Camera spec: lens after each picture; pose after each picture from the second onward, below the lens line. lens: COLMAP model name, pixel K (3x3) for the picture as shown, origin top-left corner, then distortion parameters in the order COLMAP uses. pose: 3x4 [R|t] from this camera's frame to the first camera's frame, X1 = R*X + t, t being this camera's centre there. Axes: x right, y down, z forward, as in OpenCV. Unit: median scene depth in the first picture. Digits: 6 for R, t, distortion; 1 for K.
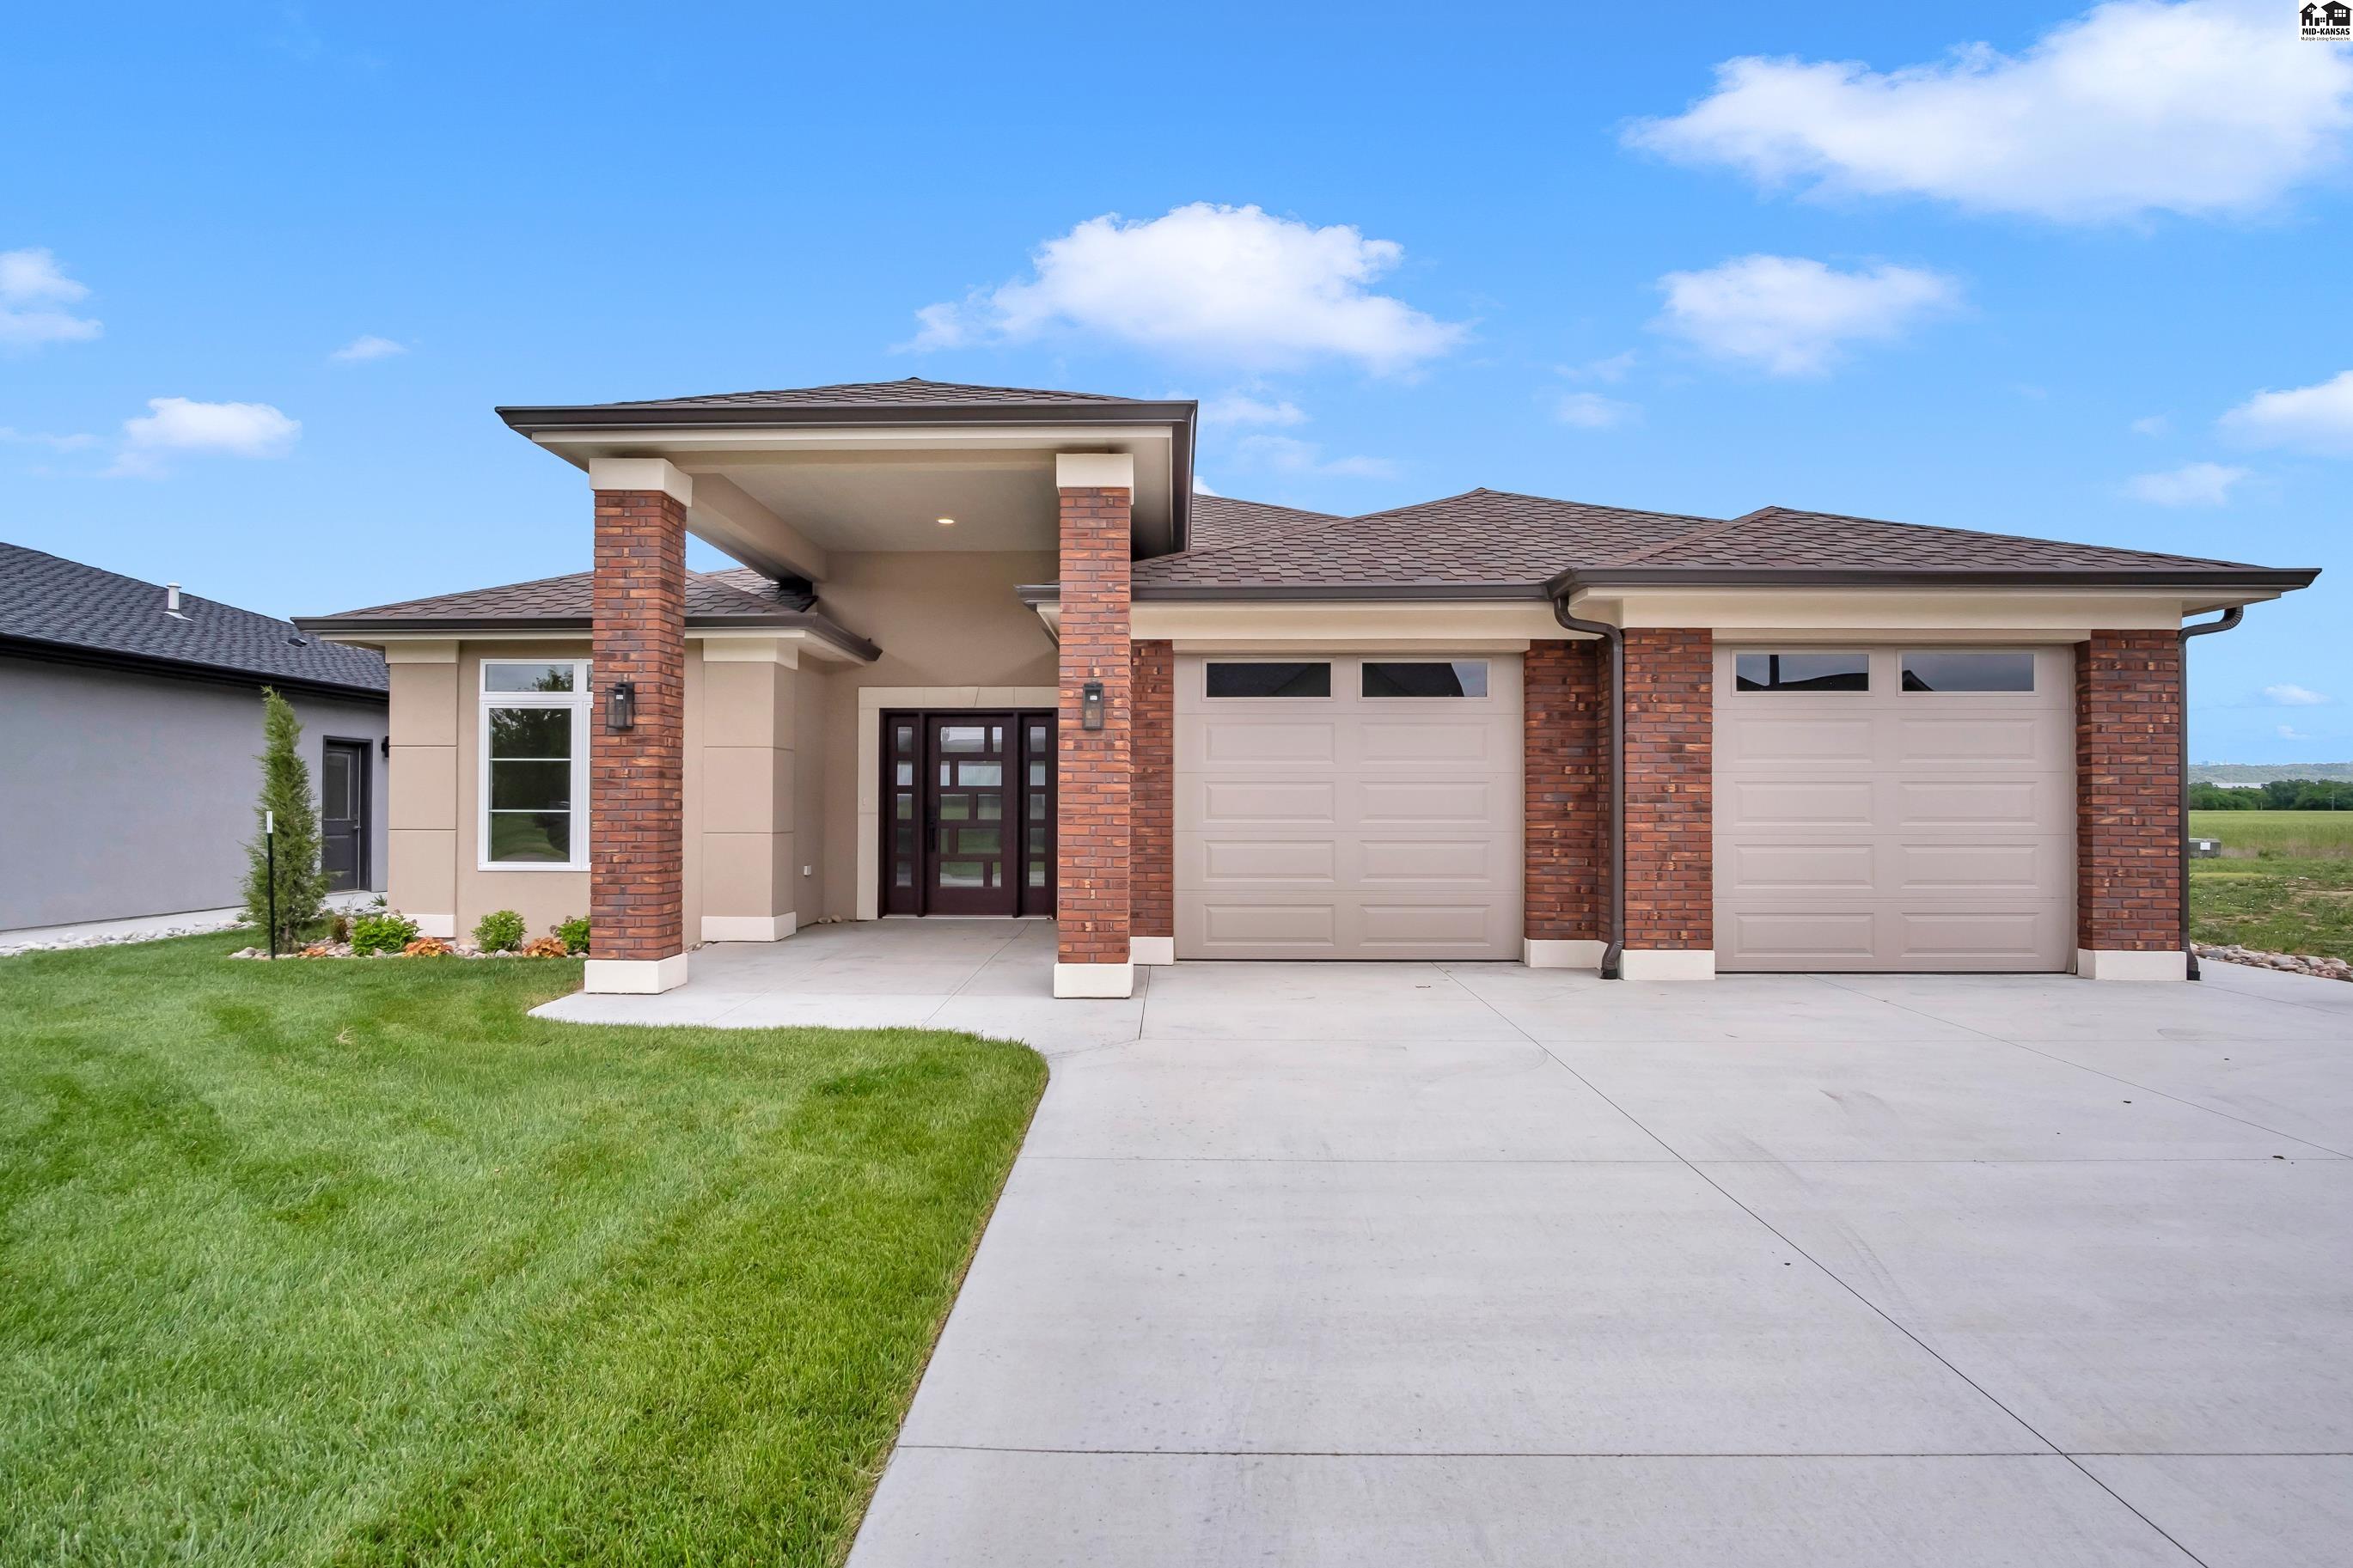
lens RADIAL K [[1228.8, 0, 1128.5], [0, 1228.8, 780.0], [0, 0, 1]] dist [0.006233, 0.000656]
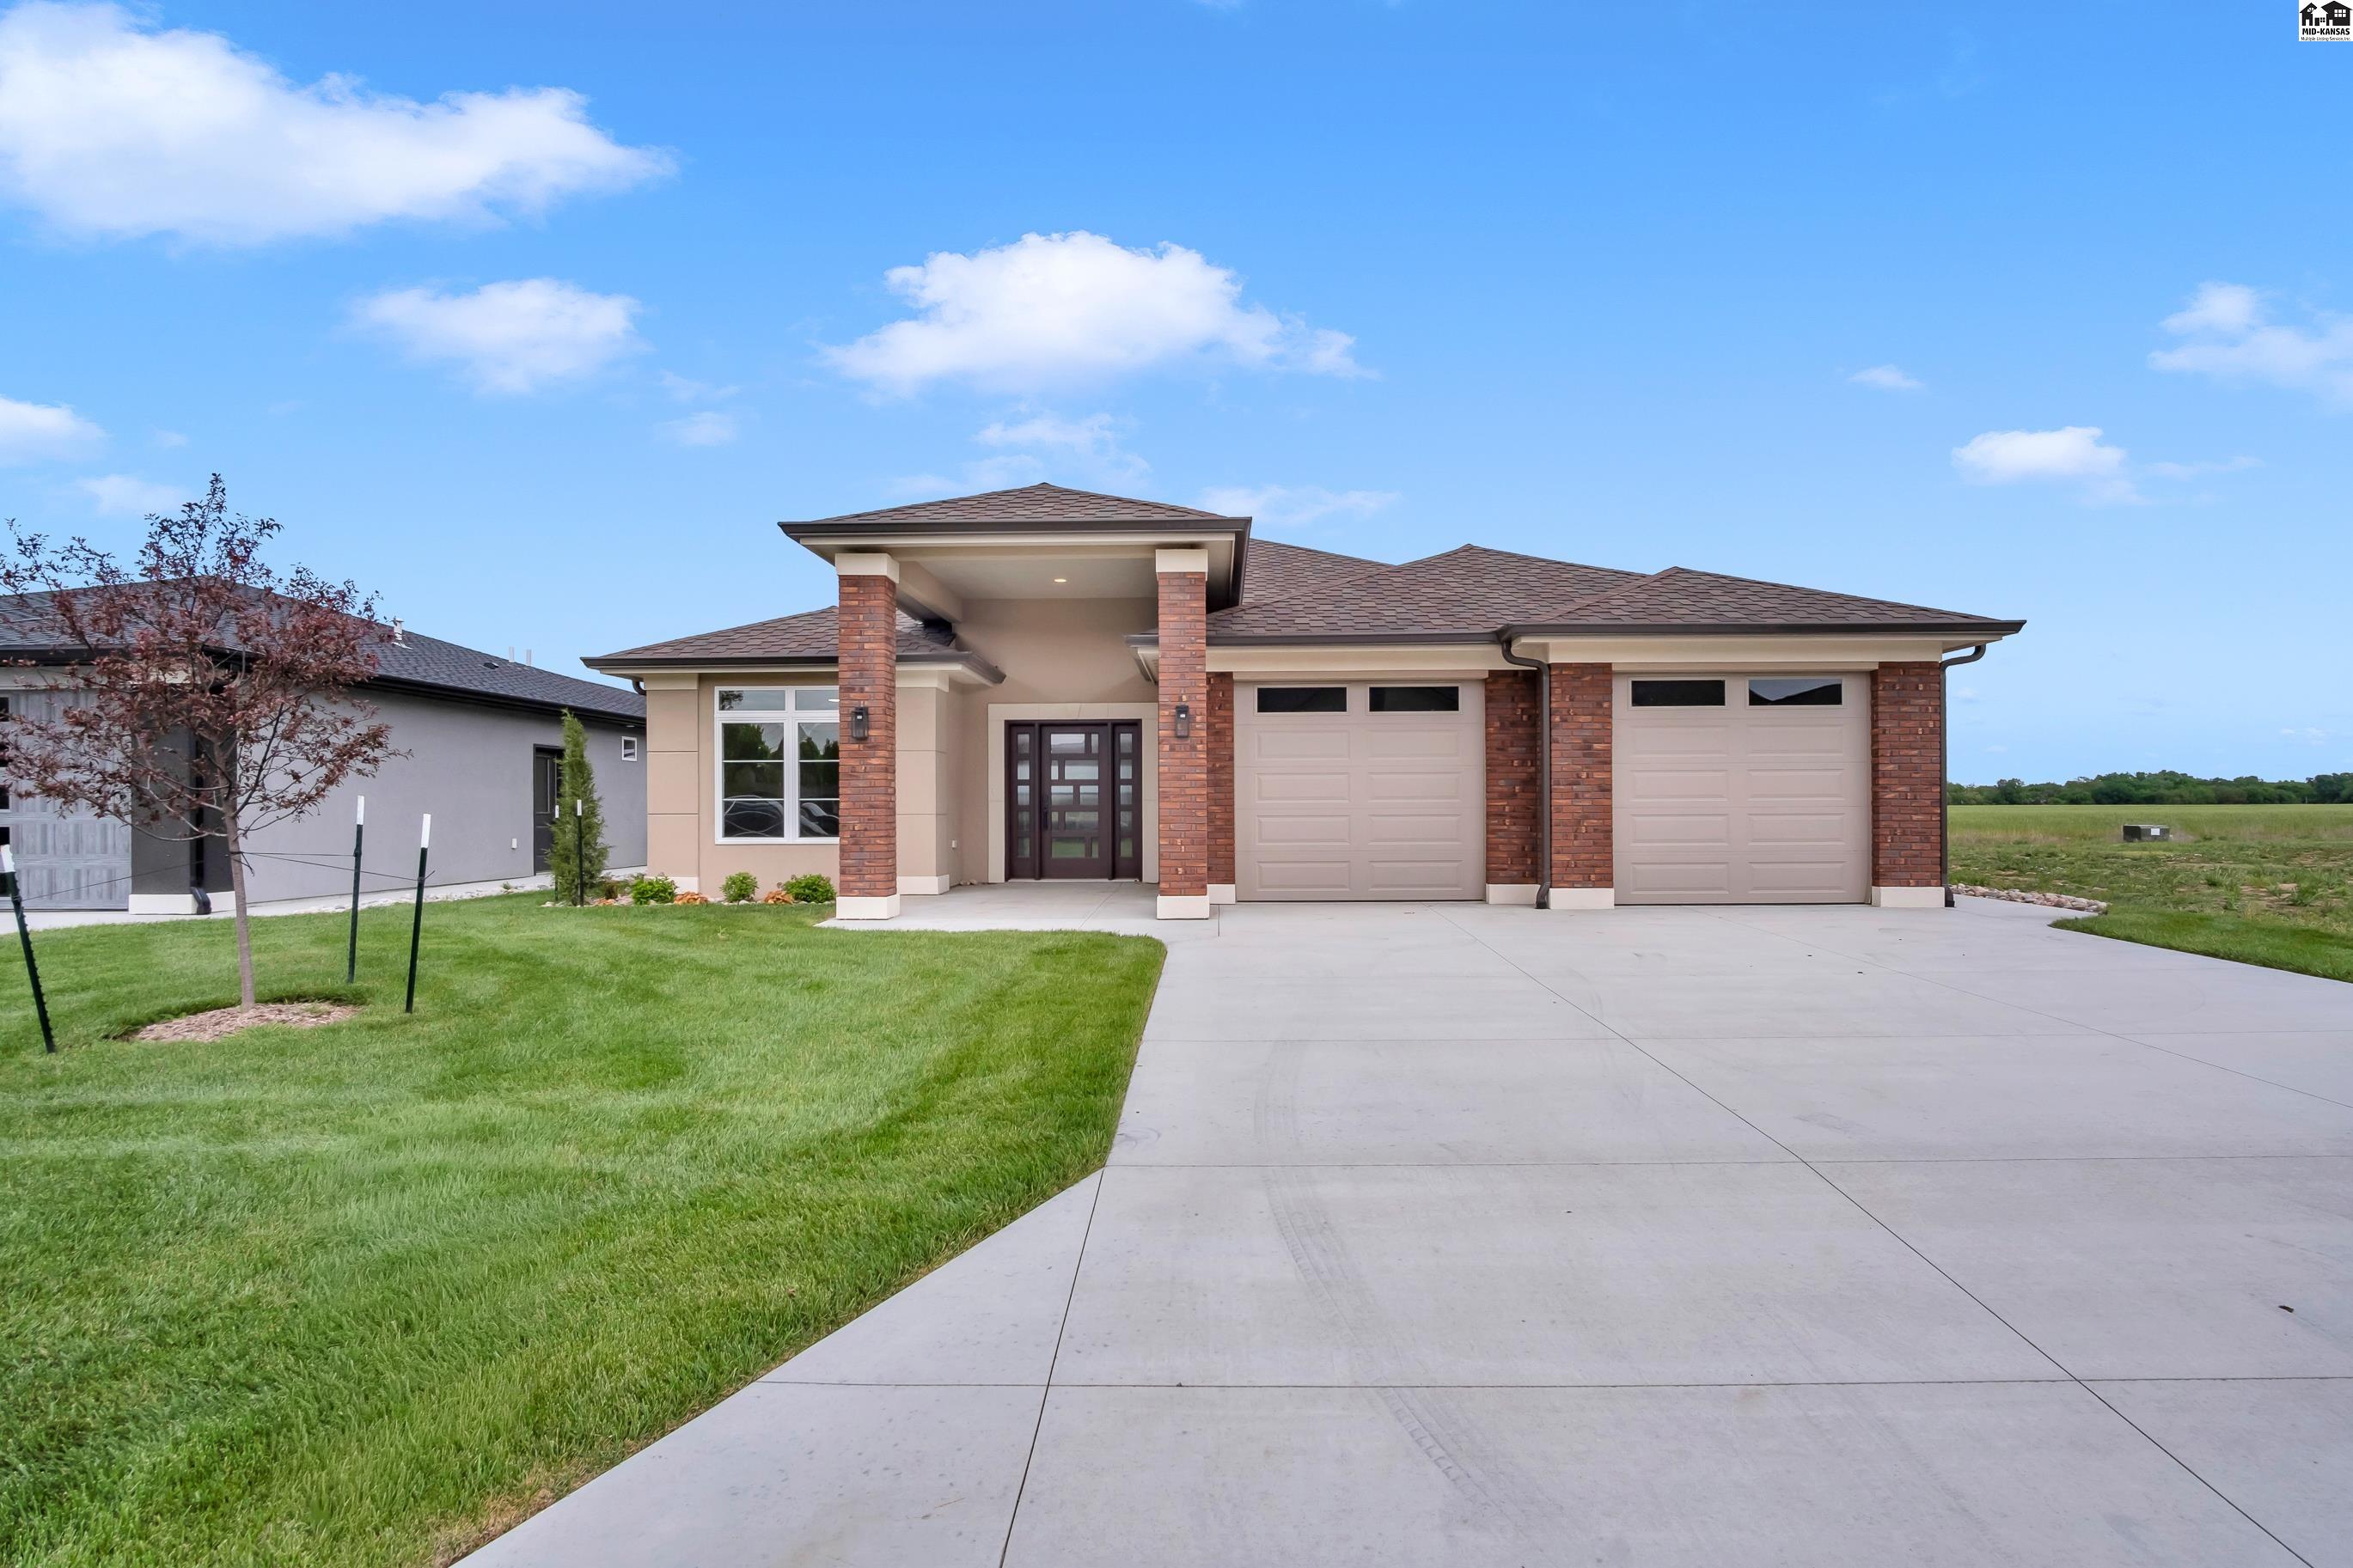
lens RADIAL K [[1228.8, 0, 1180.6], [0, 1228.8, 786.3], [0, 0, 1]] dist [0.006233, 0.000656]
pose [[0.999944, -0.006975, 0.007955, -0.037194], [0.006943, 0.999967, 0.004123, 0.010121], [-0.007983, -0.004067, 0.999960, -0.411588]]
